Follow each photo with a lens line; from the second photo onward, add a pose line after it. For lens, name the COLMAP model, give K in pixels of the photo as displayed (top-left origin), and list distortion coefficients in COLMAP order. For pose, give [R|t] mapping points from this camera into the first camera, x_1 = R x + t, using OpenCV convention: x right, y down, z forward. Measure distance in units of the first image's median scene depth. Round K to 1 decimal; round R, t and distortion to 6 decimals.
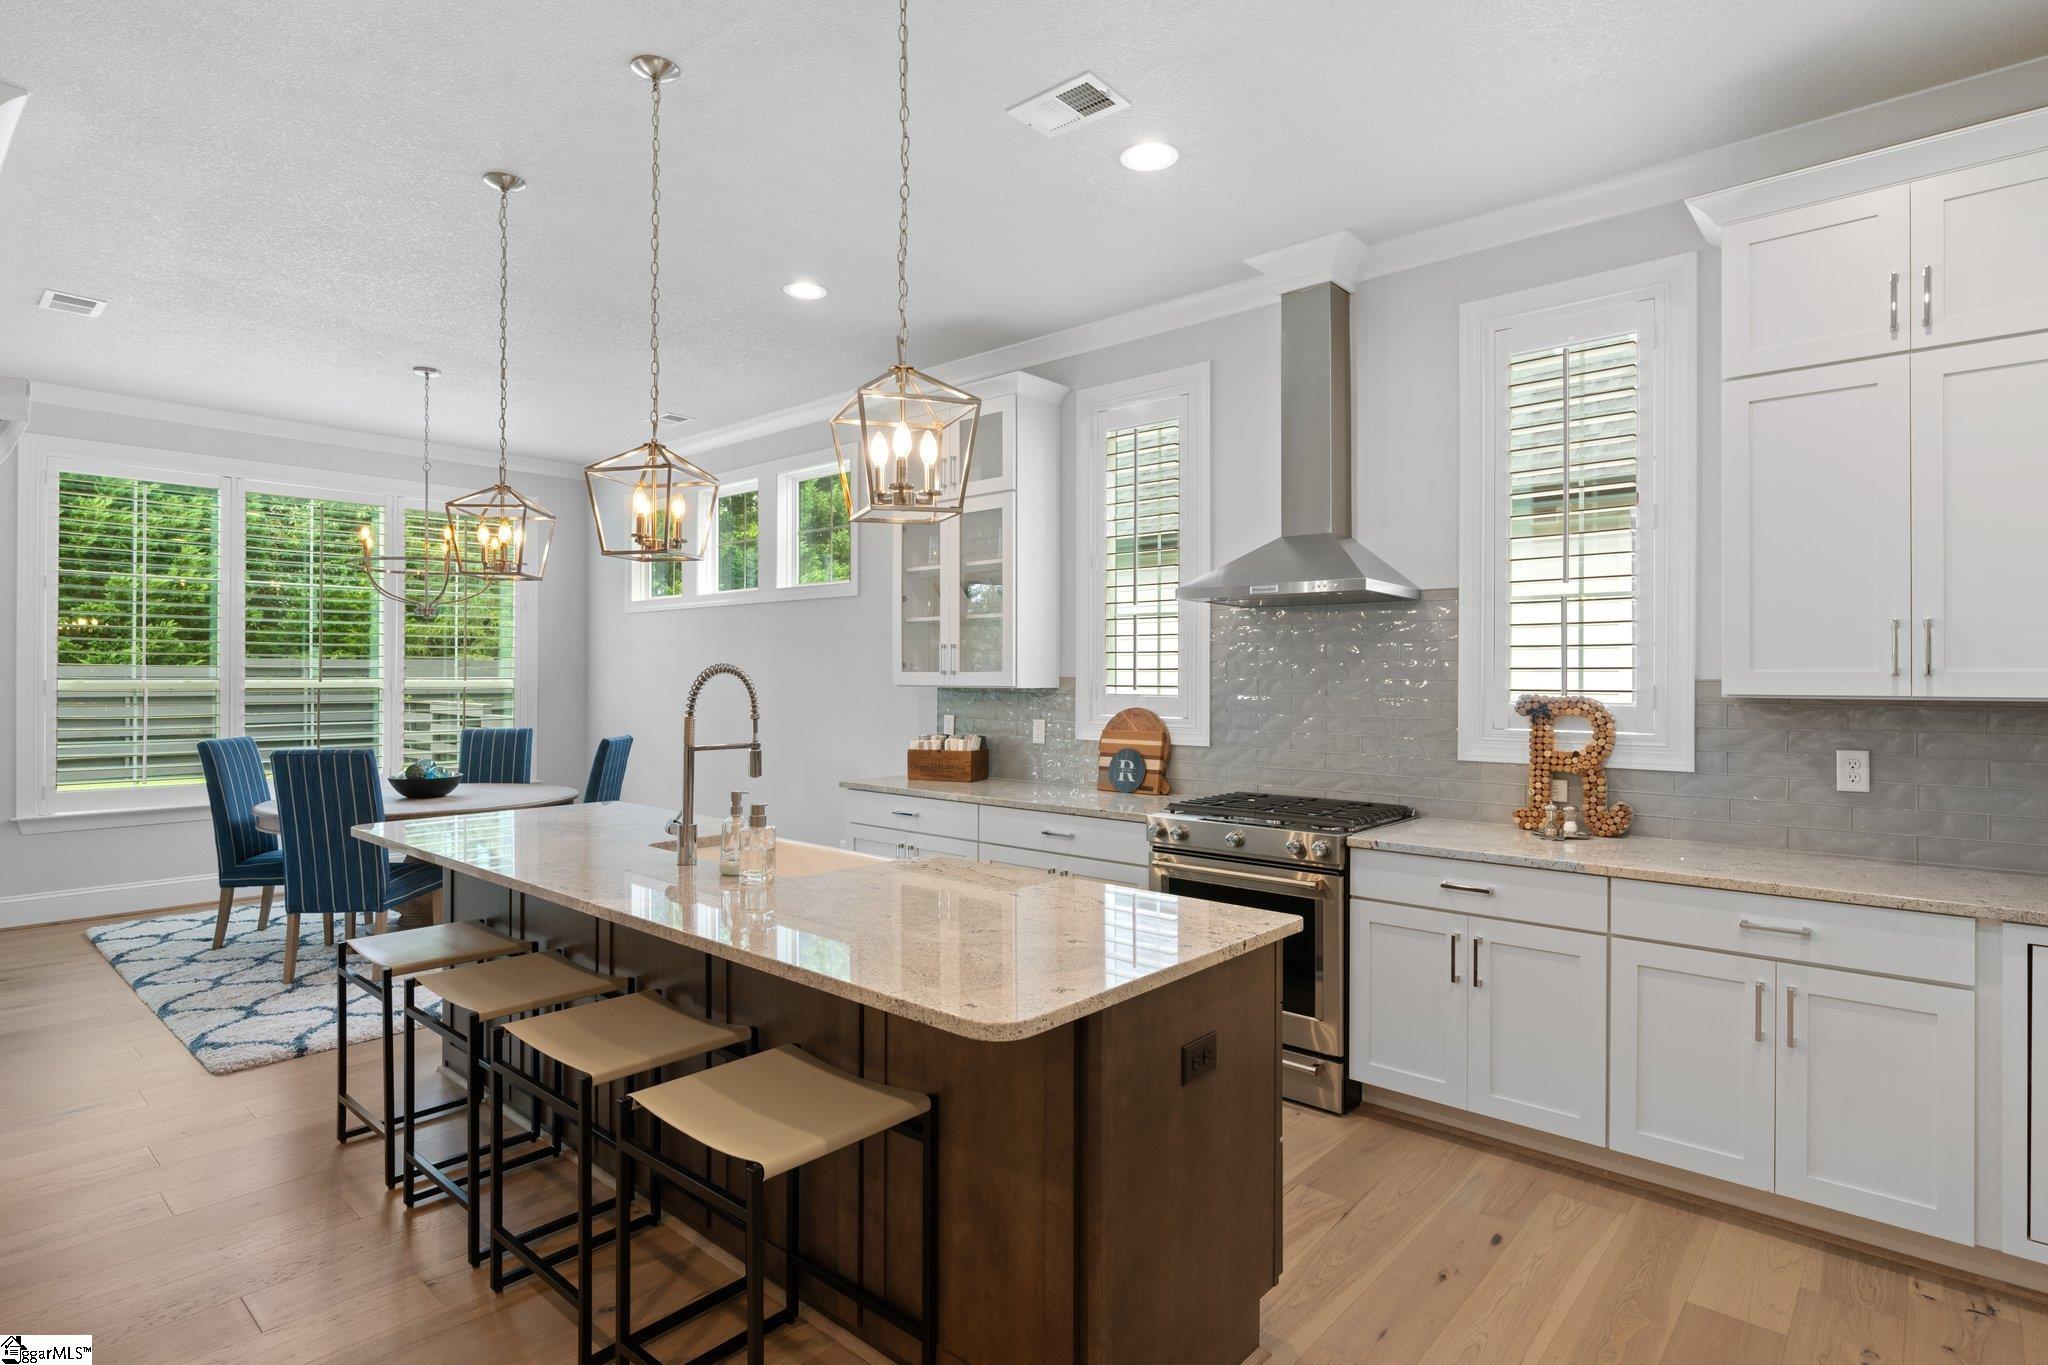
lens RADIAL K [[1042.6, 0, 1021.6], [0, 1042.6, 676.6], [0, 0, 1]] dist [0.000707, -0.001349]
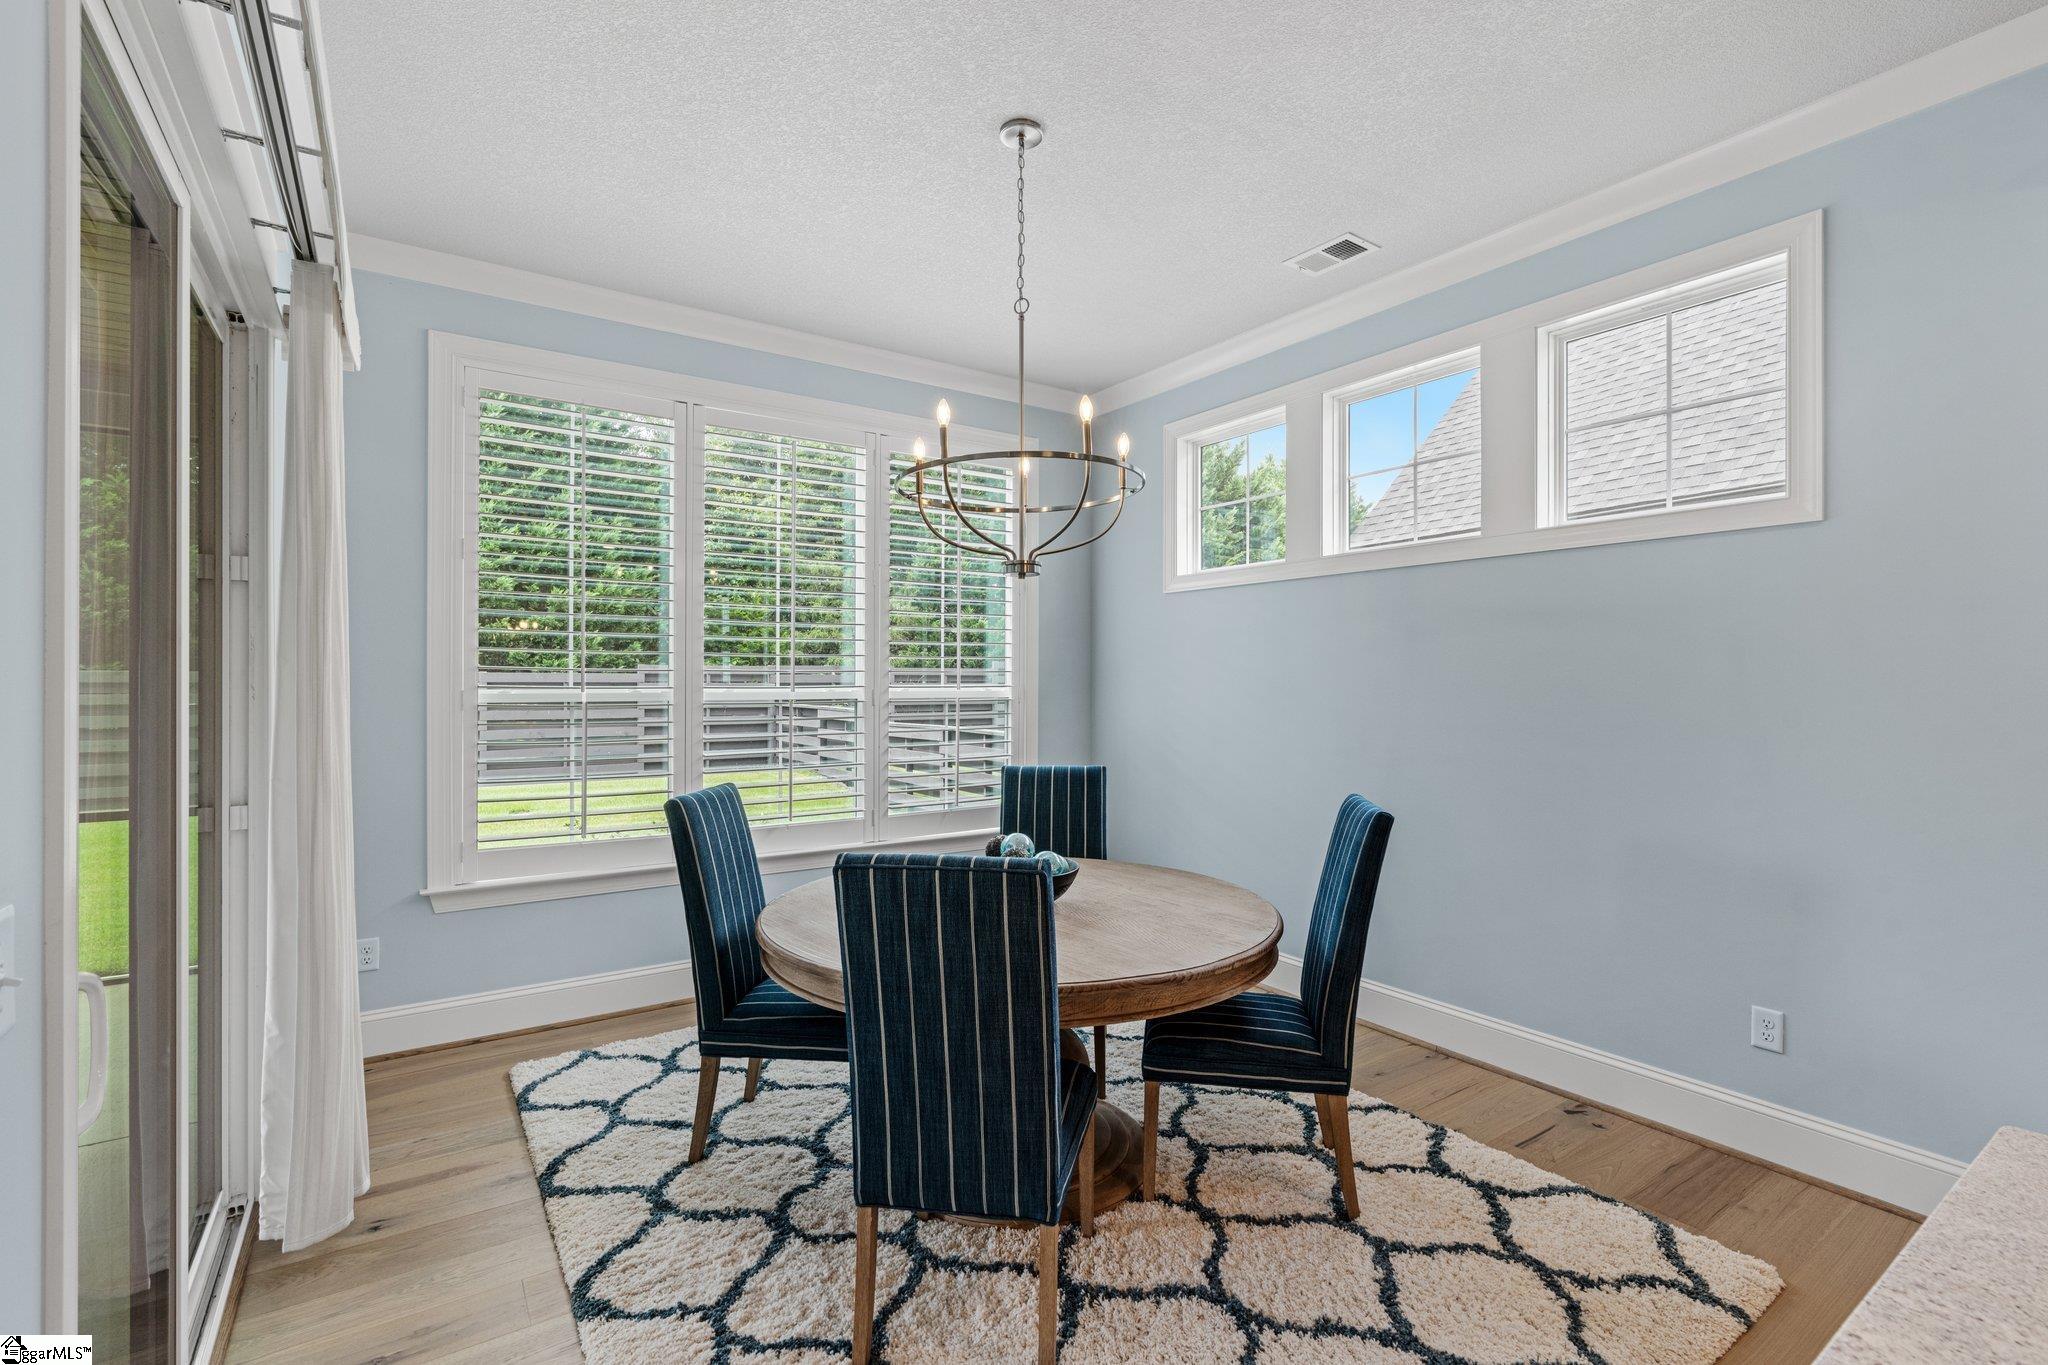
lens RADIAL K [[935.2, 0, 1024.0], [0, 935.2, 682.5], [0, 0, 1]] dist [-0.003200, -0.000330]
pose [[0.968004, -0.002515, -0.250924, -0.536044], [0.002962, 0.999995, 0.001405, -0.002688], [0.250919, -0.002104, 0.968006, 0.629099]]
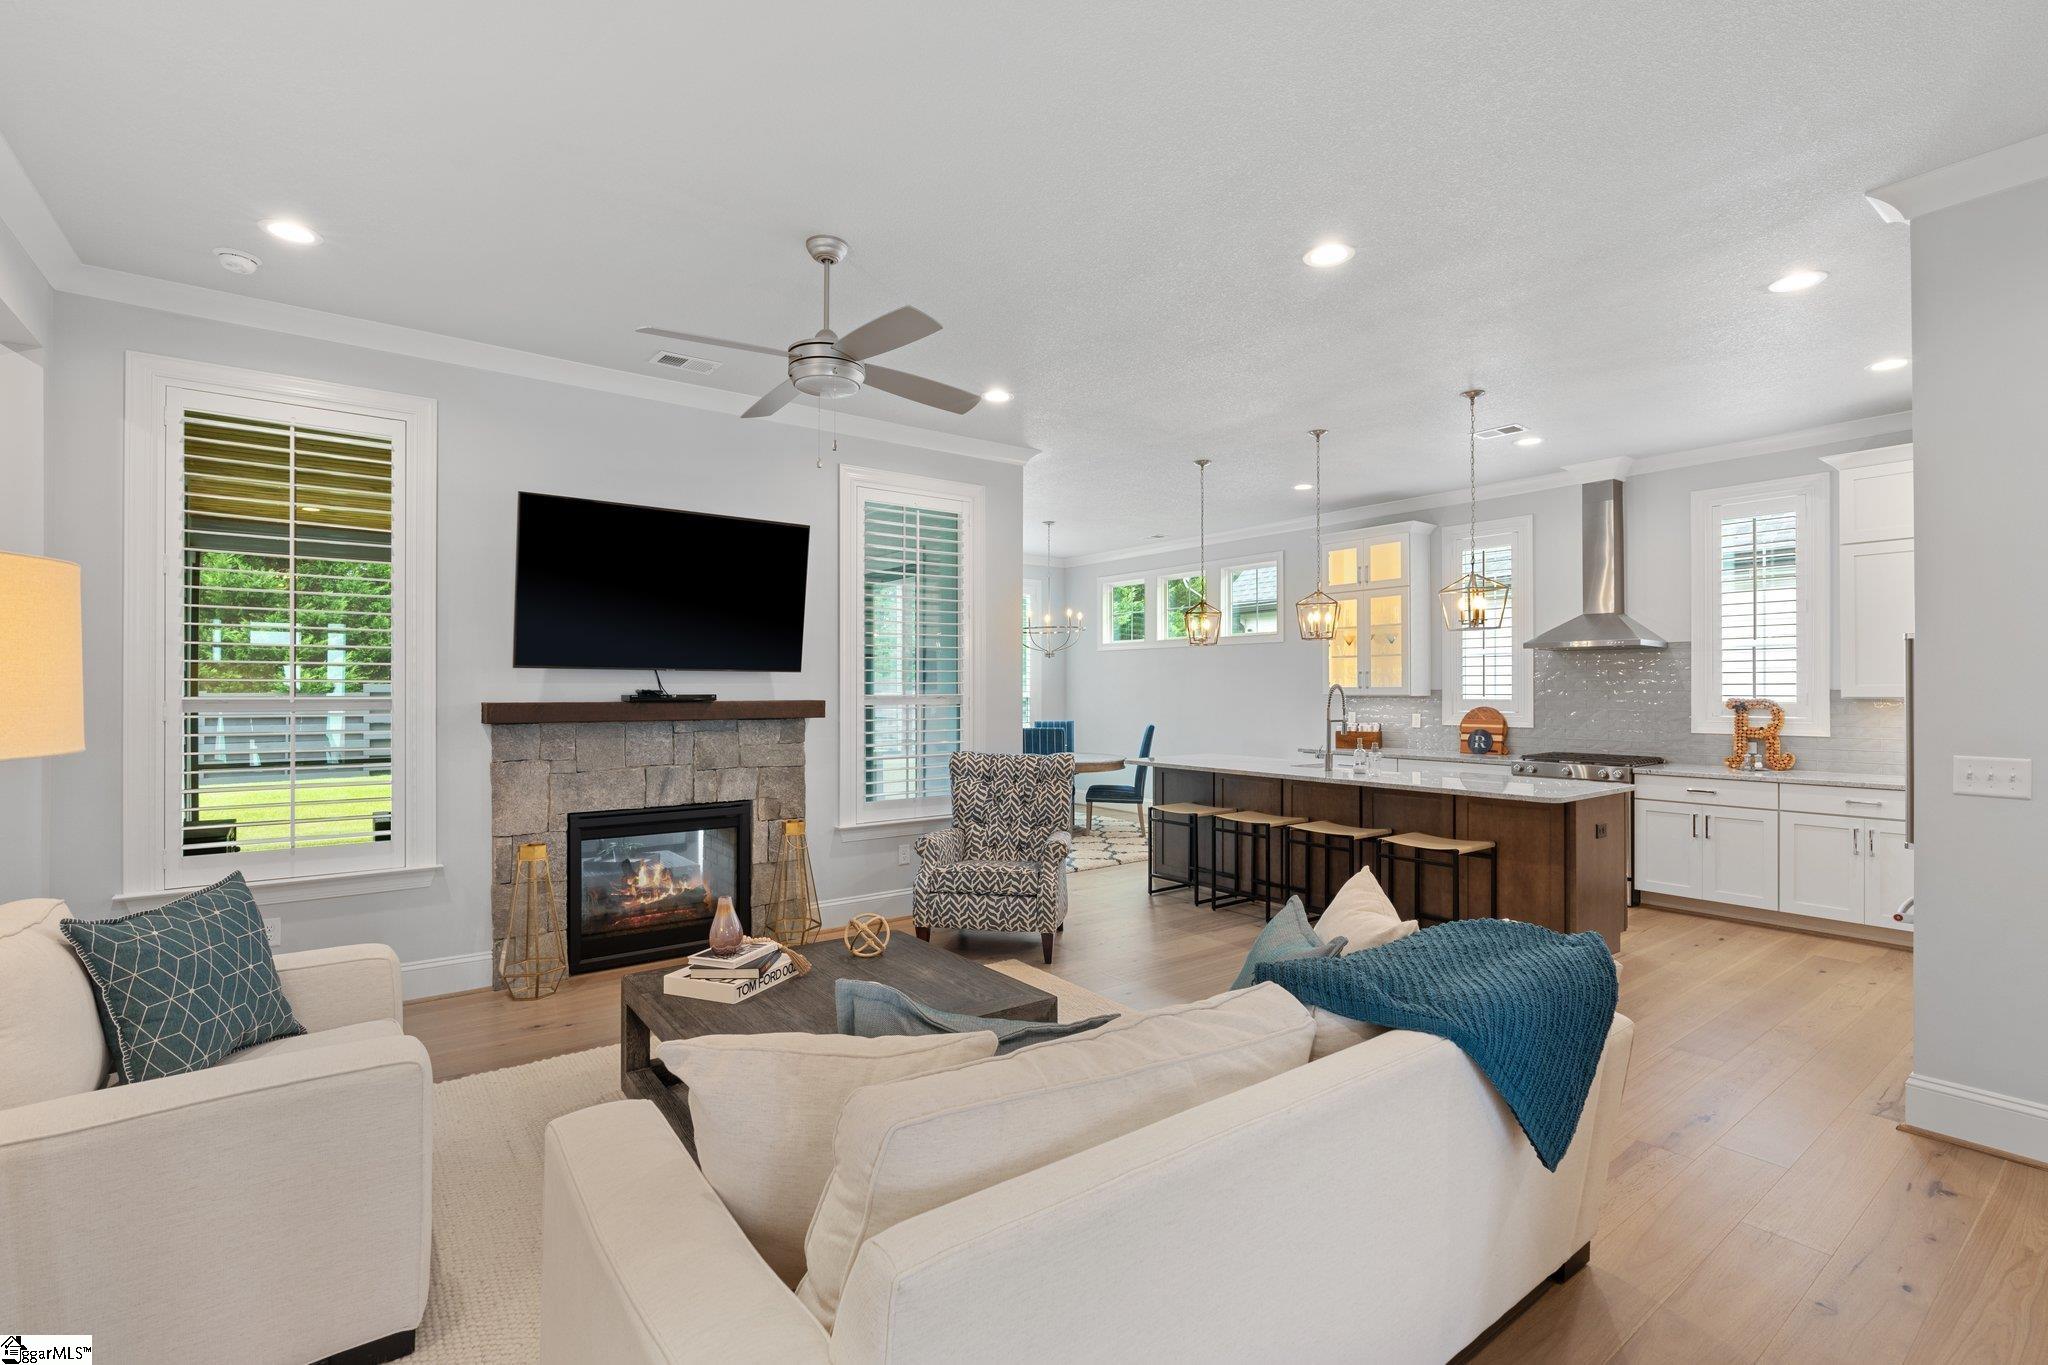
lens RADIAL K [[916.4, 0, 1024.2], [0, 916.4, 686.6], [0, 0, 1]] dist [-0.004108, -0.000021]
pose [[0.980938, -0.004391, -0.194273, -0.364782], [0.003678, 0.999985, -0.004034, -0.001163], [0.194288, 0.003243, 0.980939, -0.705421]]
